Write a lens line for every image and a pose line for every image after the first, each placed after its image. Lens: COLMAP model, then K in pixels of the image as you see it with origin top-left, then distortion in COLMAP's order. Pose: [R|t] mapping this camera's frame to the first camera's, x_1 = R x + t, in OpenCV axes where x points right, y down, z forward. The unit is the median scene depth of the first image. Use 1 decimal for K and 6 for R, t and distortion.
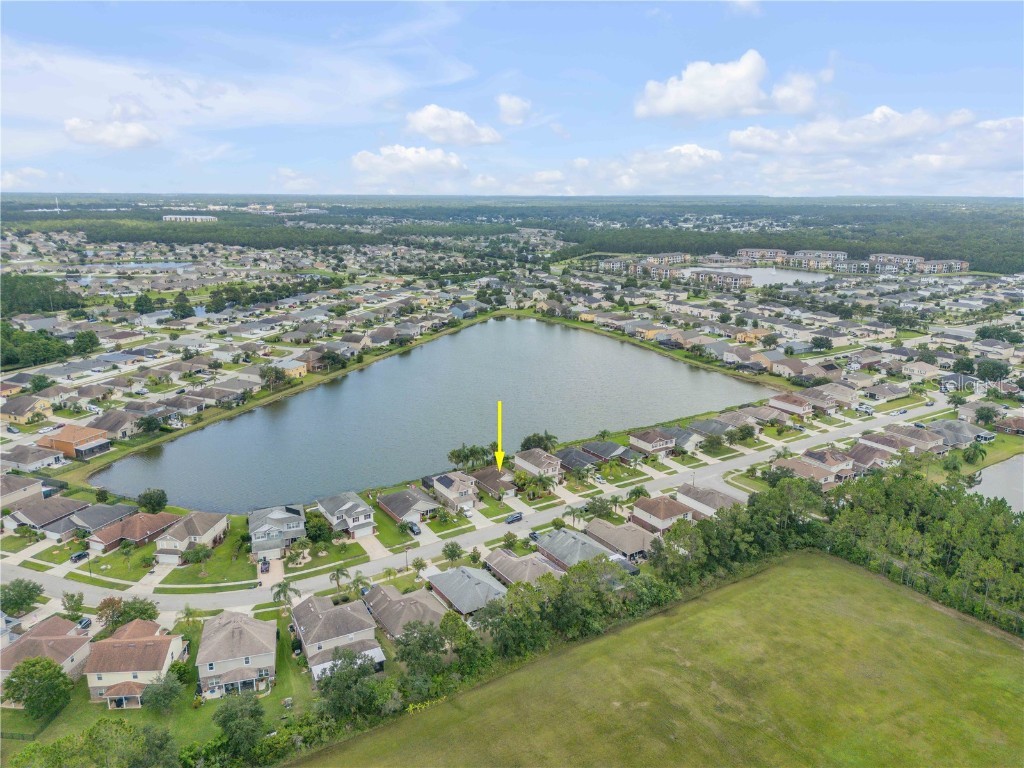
lens RADIAL K [[717.4, 0, 511.0], [0, 717.4, 384.8], [0, 0, 1]] dist [0.083350, -0.086594]
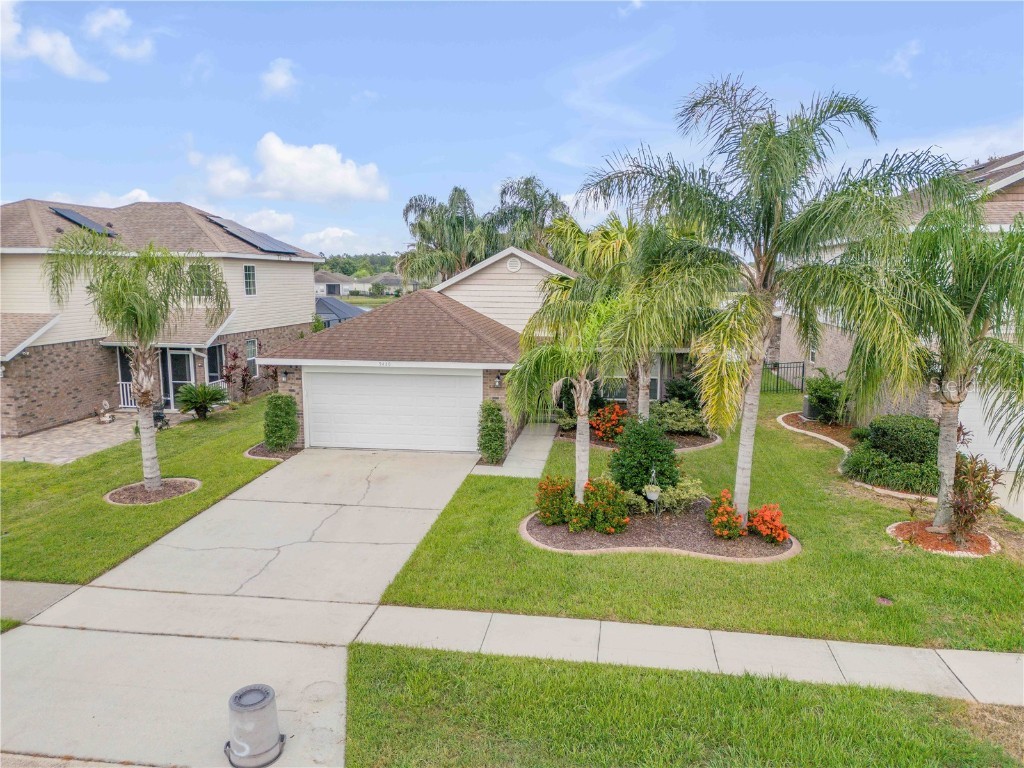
lens RADIAL K [[717.4, 0, 511.0], [0, 717.4, 384.8], [0, 0, 1]] dist [0.083350, -0.086594]
pose [[0.746666, 0.094392, -0.658468, 0.056261], [-0.169133, 0.984289, -0.050688, 0.129346], [0.643338, 0.149216, 0.750900, 0.804924]]
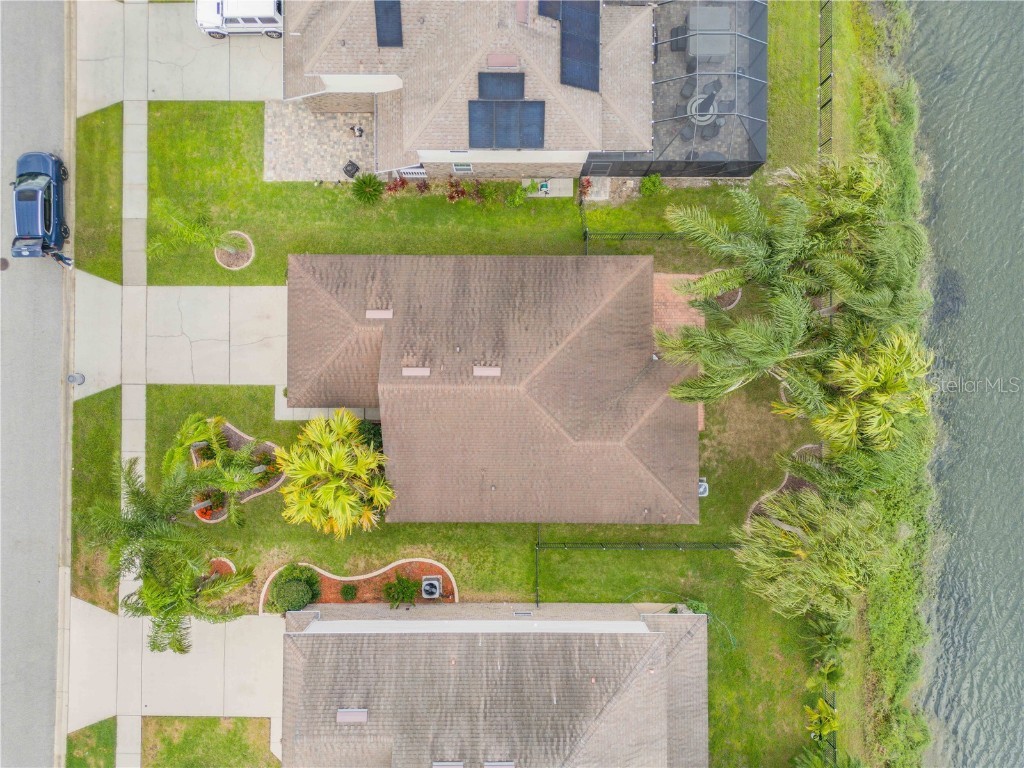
lens RADIAL K [[717.4, 0, 511.0], [0, 717.4, 384.8], [0, 0, 1]] dist [0.083350, -0.086594]
pose [[-0.549416, 0.835333, -0.018994, -0.015414], [-0.221463, -0.123667, 0.967296, -0.015994], [0.805665, 0.535654, 0.252940, 0.857370]]
